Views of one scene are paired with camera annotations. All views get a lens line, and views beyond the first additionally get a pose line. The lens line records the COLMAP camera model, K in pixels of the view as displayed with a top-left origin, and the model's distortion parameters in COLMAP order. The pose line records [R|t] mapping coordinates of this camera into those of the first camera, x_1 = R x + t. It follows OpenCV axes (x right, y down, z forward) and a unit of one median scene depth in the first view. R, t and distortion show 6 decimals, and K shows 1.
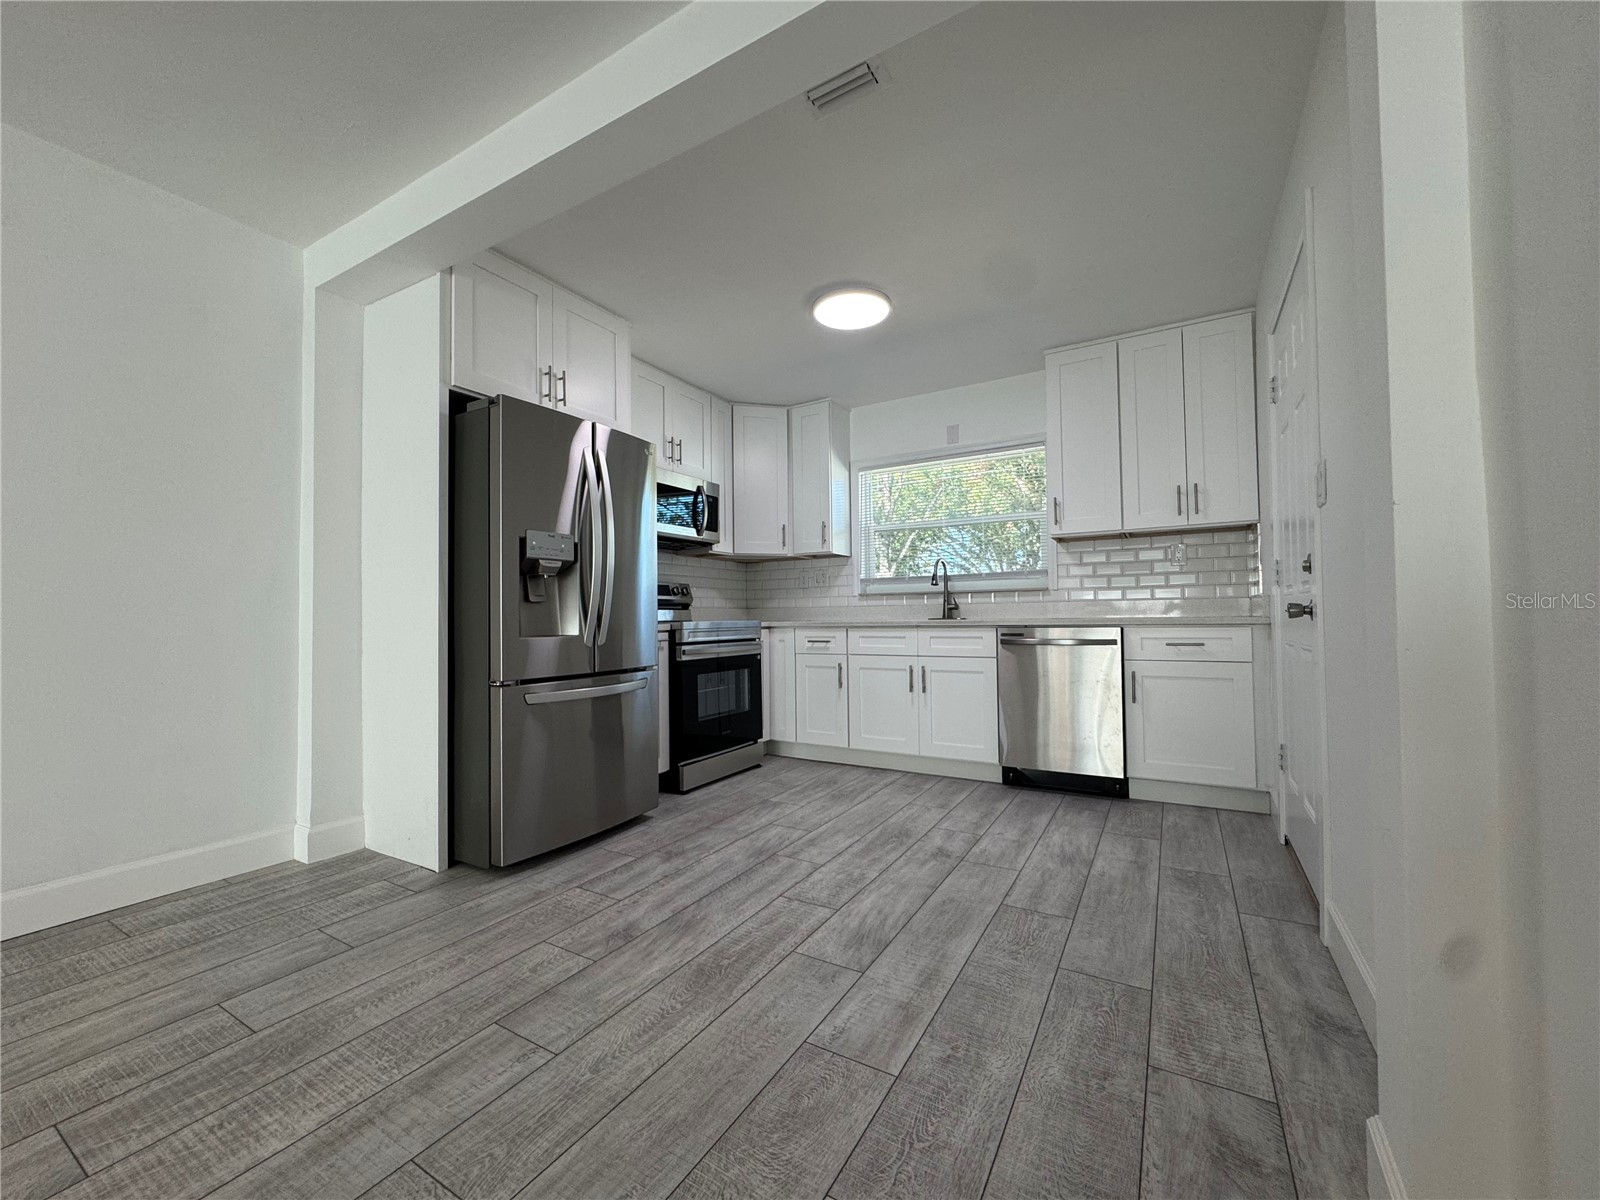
lens RADIAL K [[639.9, 0, 797.1], [0, 639.9, 597.7], [0, 0, 1]] dist [0.002258, 0.000276]
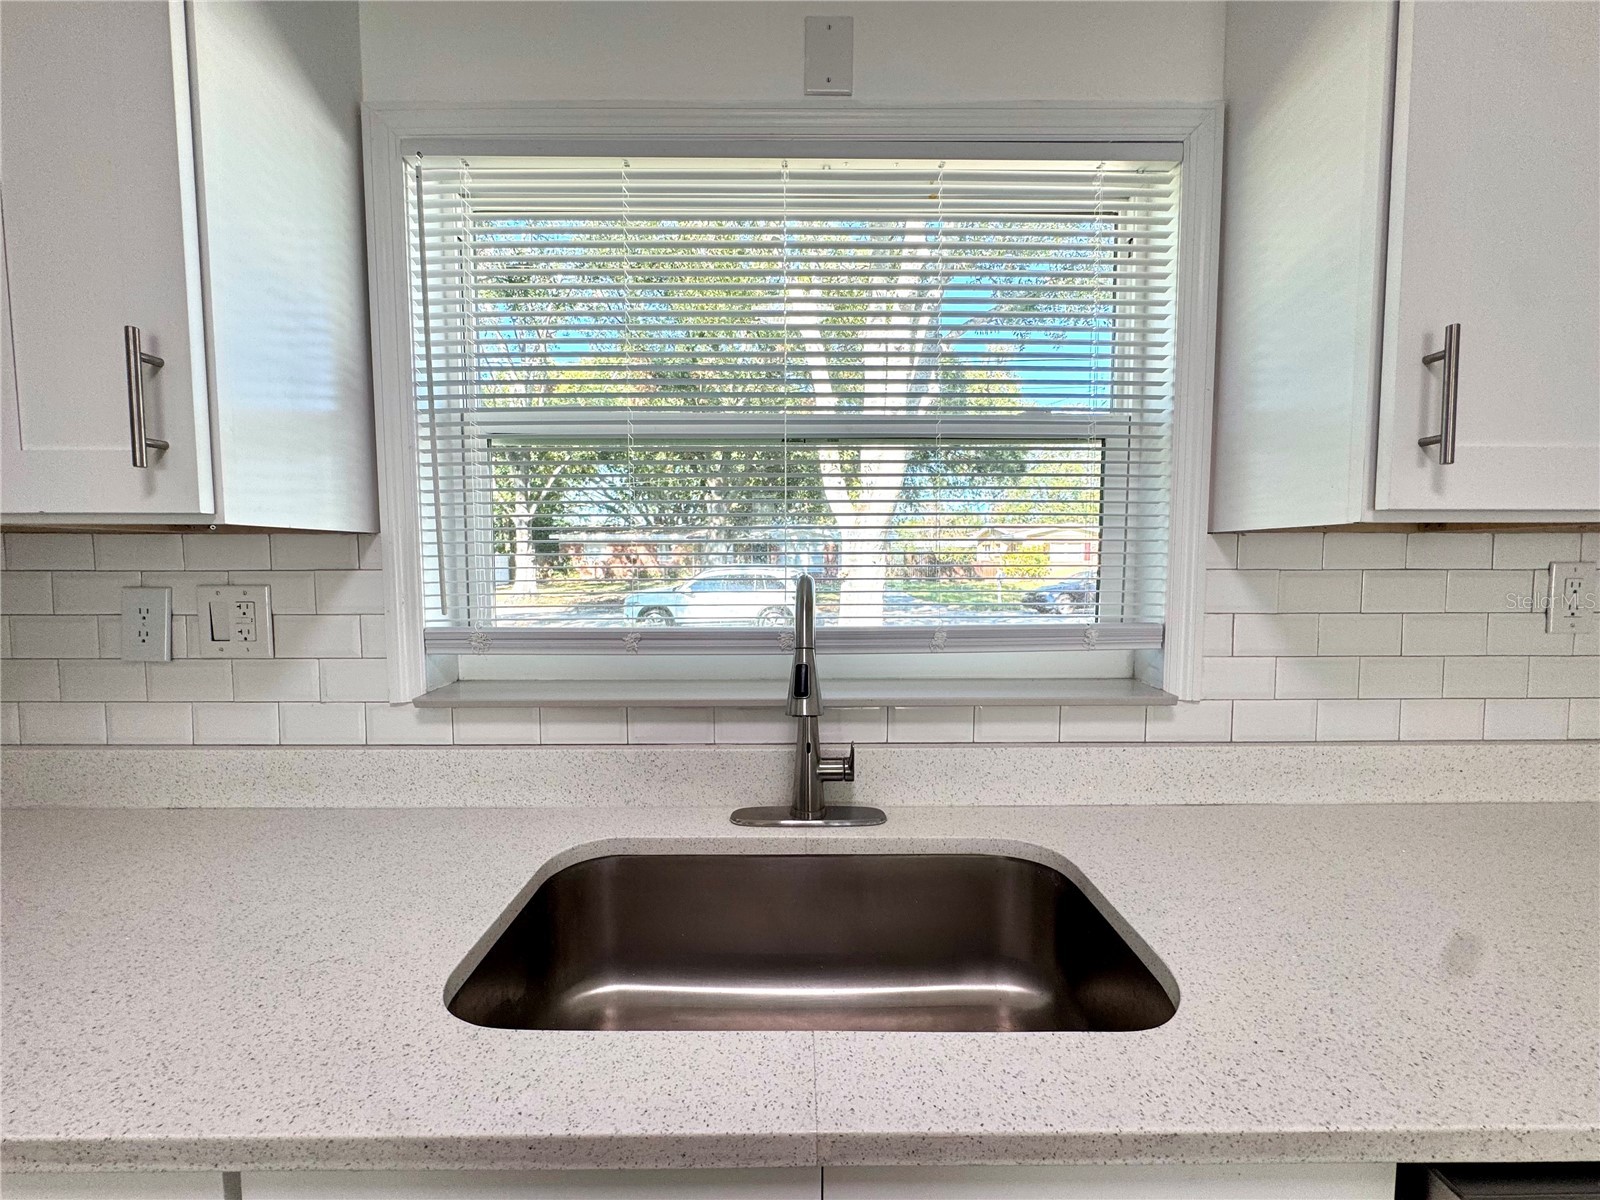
lens RADIAL K [[639.9, 0, 799.0], [0, 639.9, 588.7], [0, 0, 1]] dist [0.002258, 0.000276]
pose [[0.856185, -0.024262, 0.516100, 0.095607], [-0.016294, 0.997132, 0.073907, -0.064400], [-0.516413, -0.071687, 0.853334, 0.729719]]
